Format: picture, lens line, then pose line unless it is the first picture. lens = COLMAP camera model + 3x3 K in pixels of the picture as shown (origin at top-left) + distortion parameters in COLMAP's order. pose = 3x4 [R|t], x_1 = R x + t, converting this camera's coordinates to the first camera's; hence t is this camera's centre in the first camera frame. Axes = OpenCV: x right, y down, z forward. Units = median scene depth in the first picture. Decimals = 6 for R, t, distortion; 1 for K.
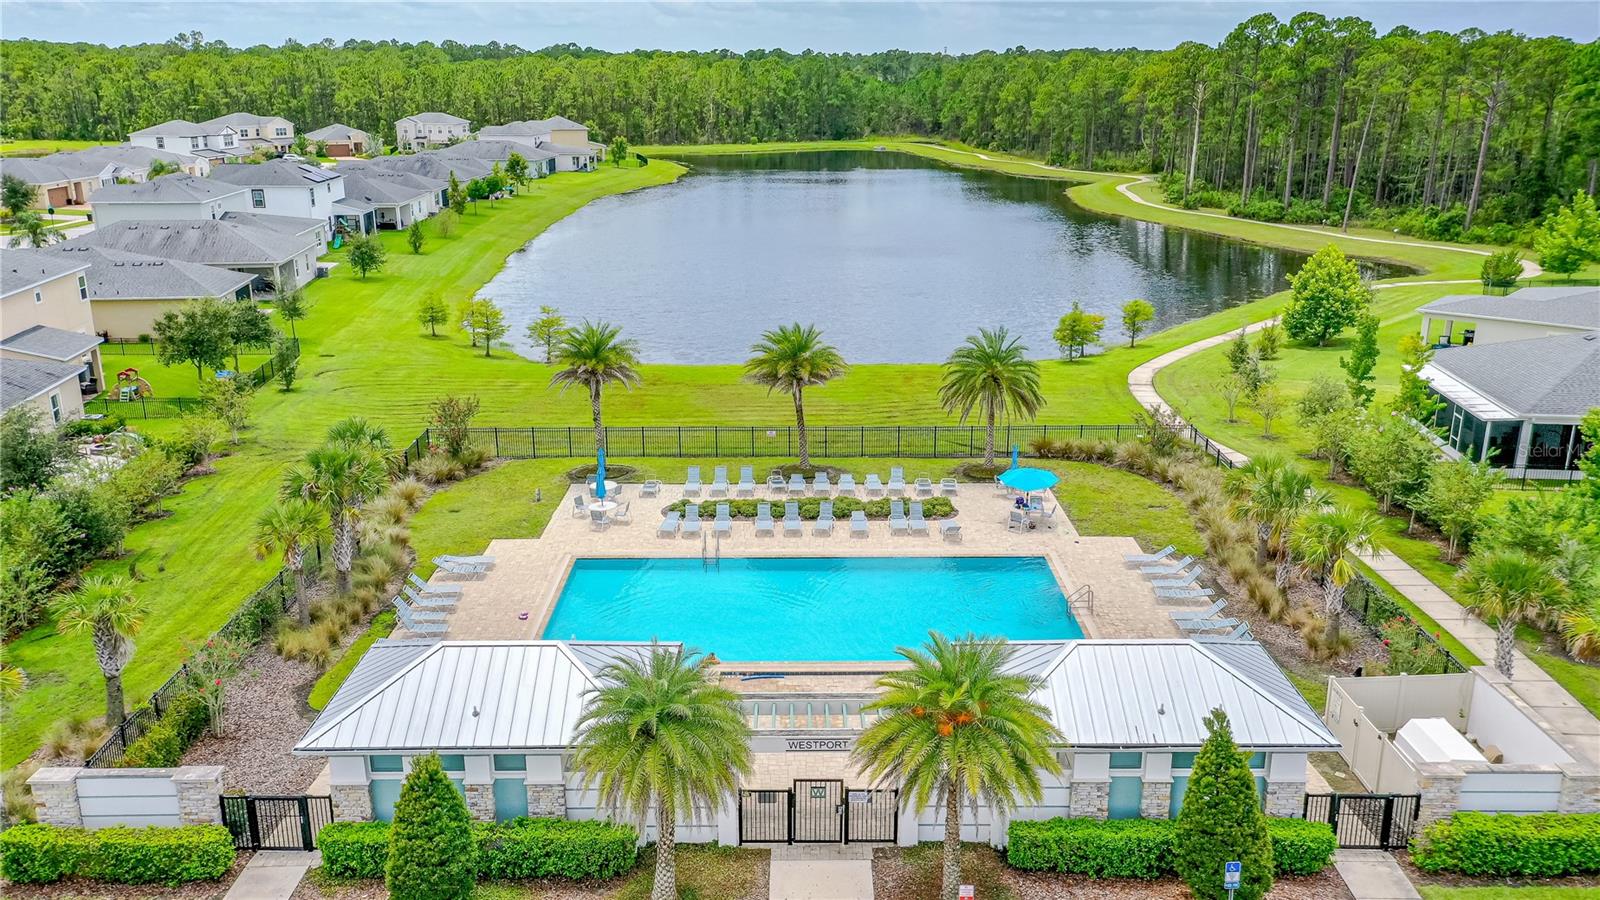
lens RADIAL K [[1273.3, 0, 775.6], [0, 1273.3, 450.1], [0, 0, 1]] dist [0.035502, 0.003707]
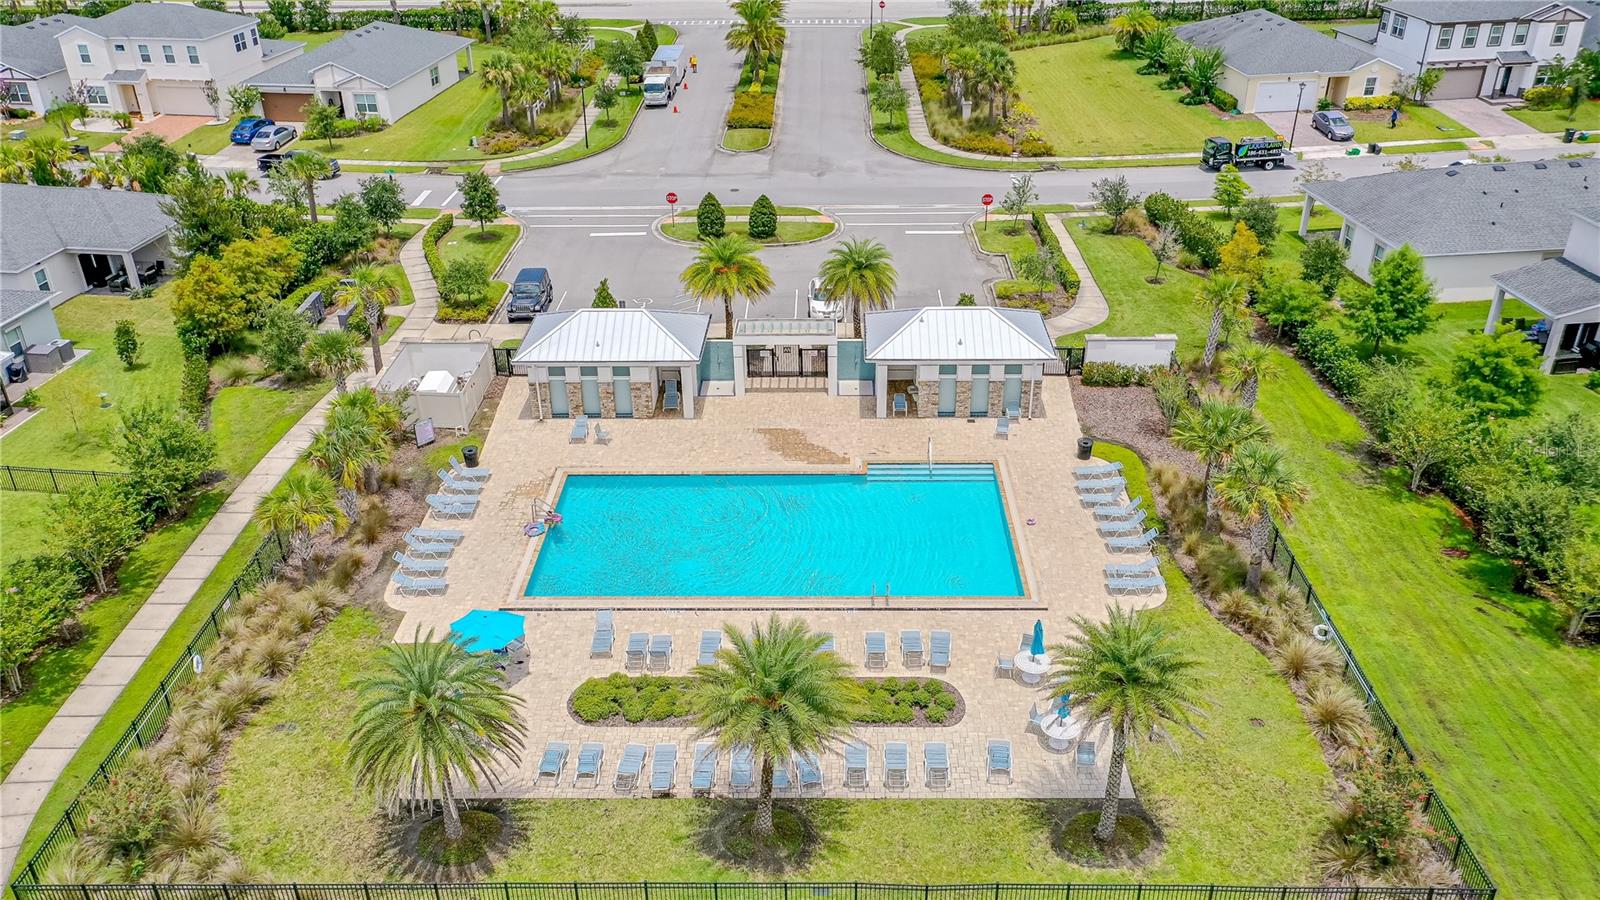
lens RADIAL K [[1294.0, 0, 800.0], [0, 1294.0, 450.0], [0, 0, 1]] dist [0.035065, 0.000624]
pose [[-0.999792, 0.014280, 0.014590, -0.008274], [0.020414, 0.707401, 0.706517, -0.542568], [-0.000232, 0.706668, -0.707545, 1.305926]]
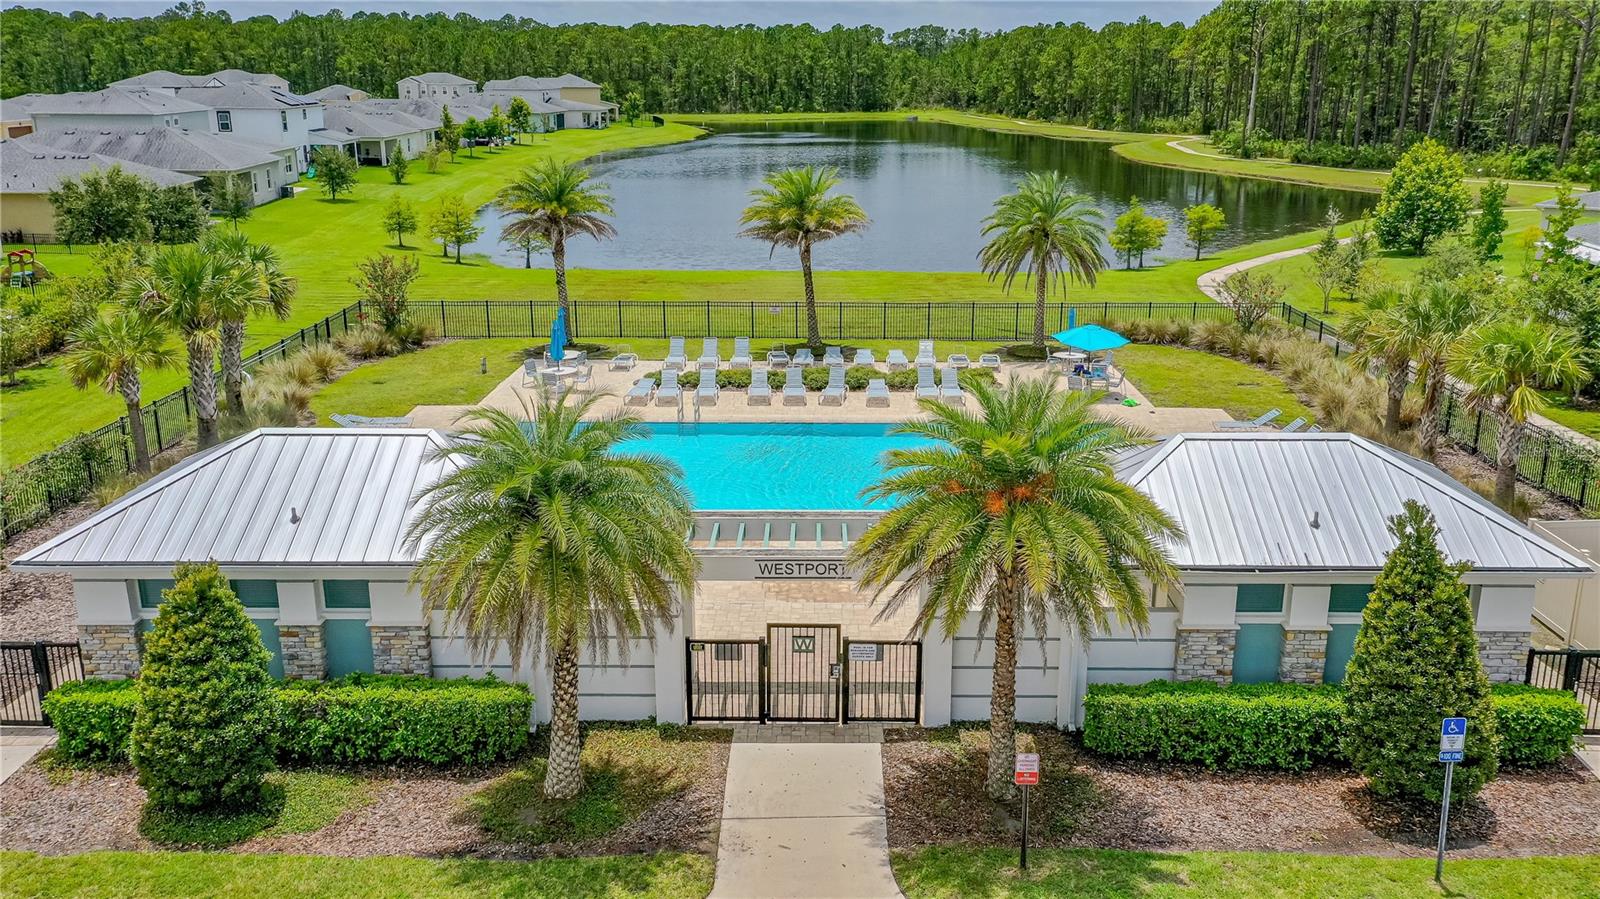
lens RADIAL K [[1294.0, 0, 800.0], [0, 1294.0, 449.5], [0, 0, 1]] dist [0.035065, 0.000624]
pose [[0.999962, 0.007755, -0.004055, 0.018765], [-0.007814, 0.999859, -0.014893, 0.098066], [0.003939, 0.014924, 0.999881, 0.174428]]
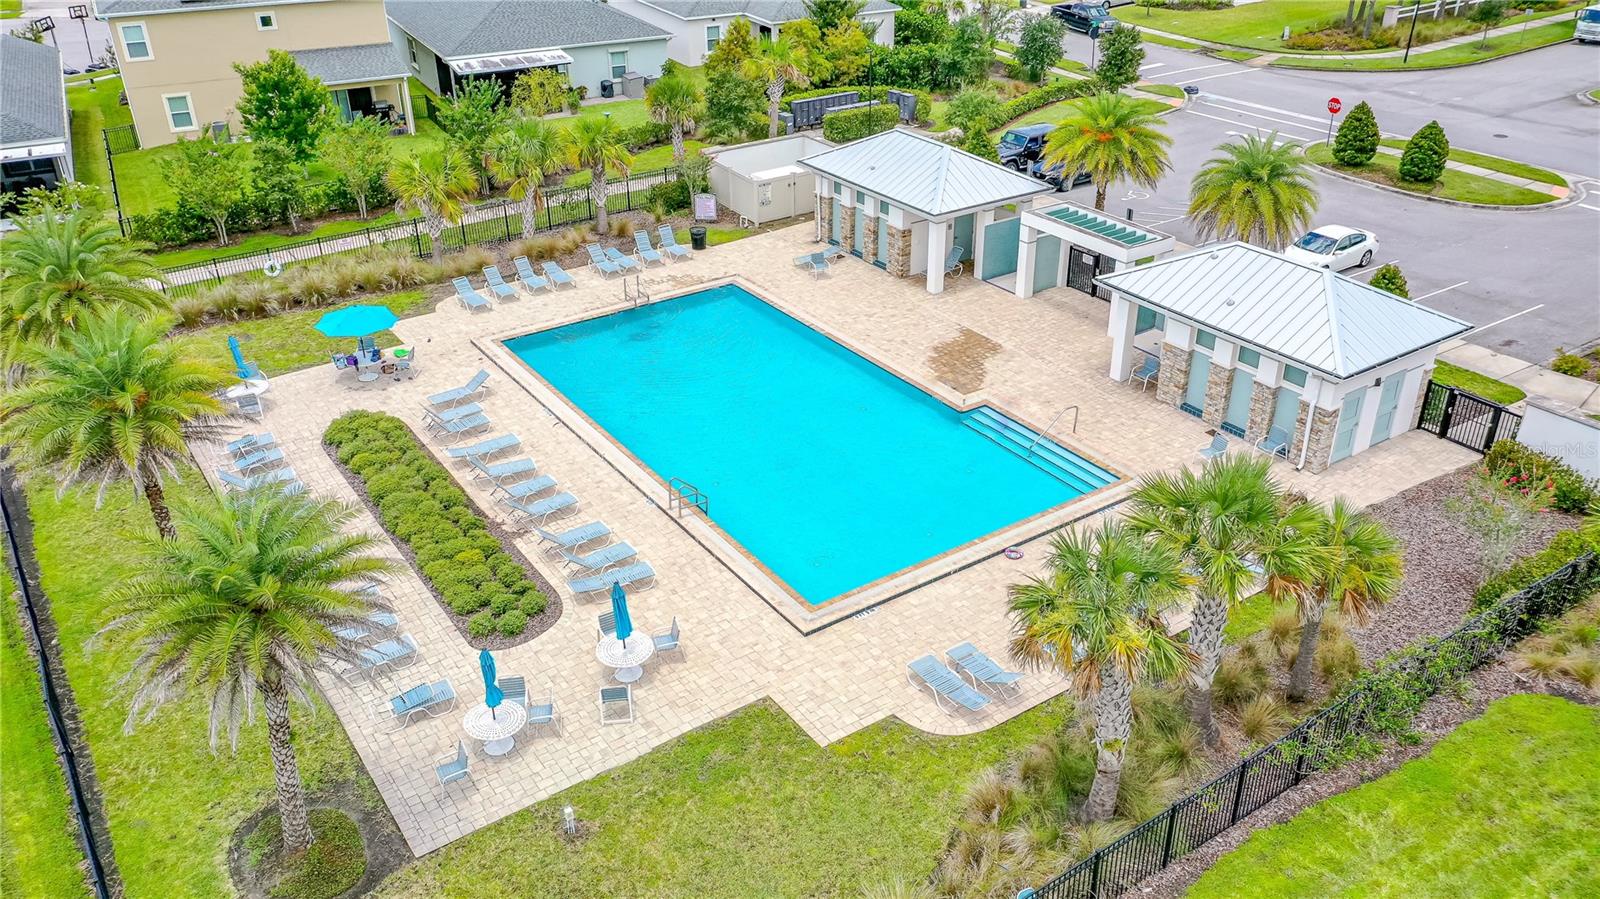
lens RADIAL K [[1294.0, 0, 800.0], [0, 1294.0, 449.5], [0, 0, 1]] dist [0.035065, 0.000624]
pose [[-0.567898, -0.378034, 0.731152, -0.457469], [0.248271, 0.768247, 0.590050, -0.262454], [-0.784763, 0.516612, -0.342430, 0.959644]]
